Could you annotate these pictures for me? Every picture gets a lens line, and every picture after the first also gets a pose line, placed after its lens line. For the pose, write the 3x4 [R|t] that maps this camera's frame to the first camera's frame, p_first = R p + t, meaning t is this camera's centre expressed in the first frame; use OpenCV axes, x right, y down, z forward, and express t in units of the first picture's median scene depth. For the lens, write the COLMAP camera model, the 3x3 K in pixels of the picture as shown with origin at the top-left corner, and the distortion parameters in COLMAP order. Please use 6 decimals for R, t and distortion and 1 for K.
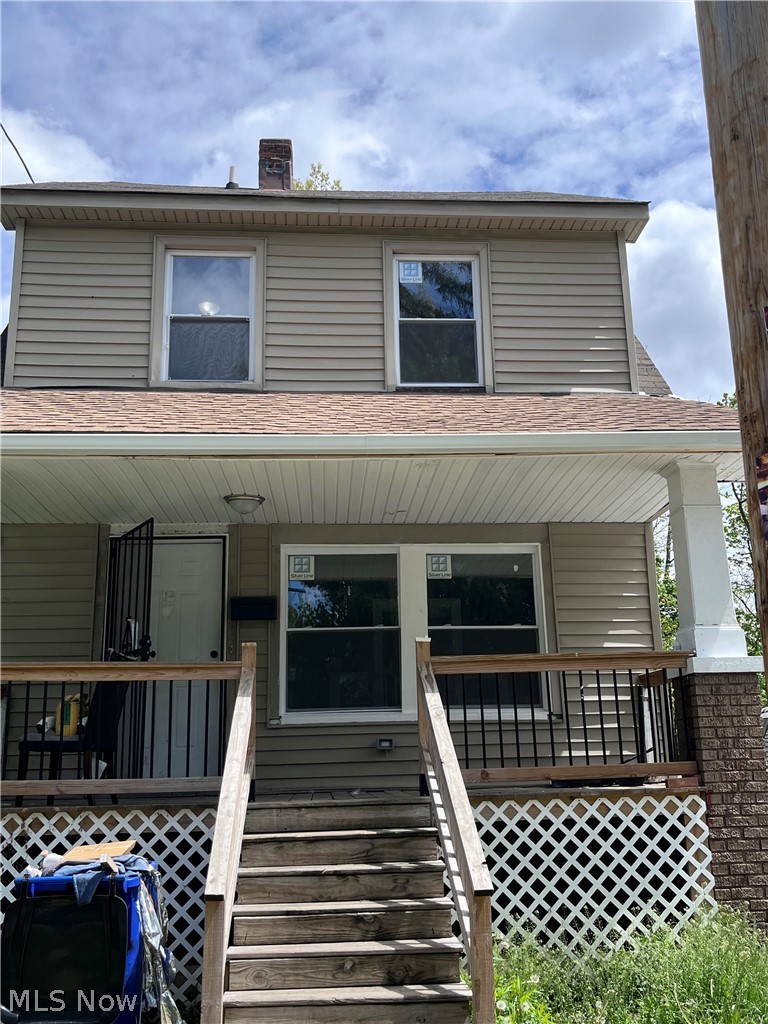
lens RADIAL K [[990.6, 0, 414.2], [0, 990.6, 508.6], [0, 0, 1]] dist [0.090041, -0.013342]
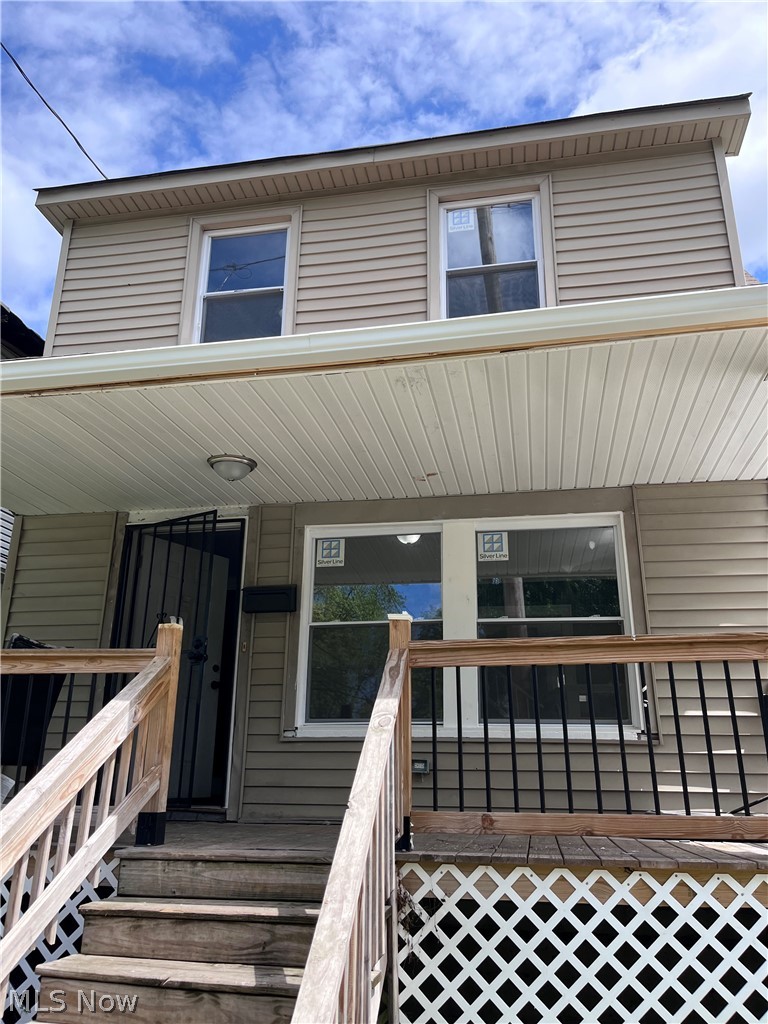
lens RADIAL K [[781.8, 0, 384.0], [0, 781.8, 512.0], [0, 0, 1]] dist [0.074910, -0.087504]
pose [[0.961145, -0.053713, -0.270767, 0.120497], [0.034502, 0.996570, -0.075221, 0.079533], [0.273878, 0.062956, 0.959702, 0.369759]]
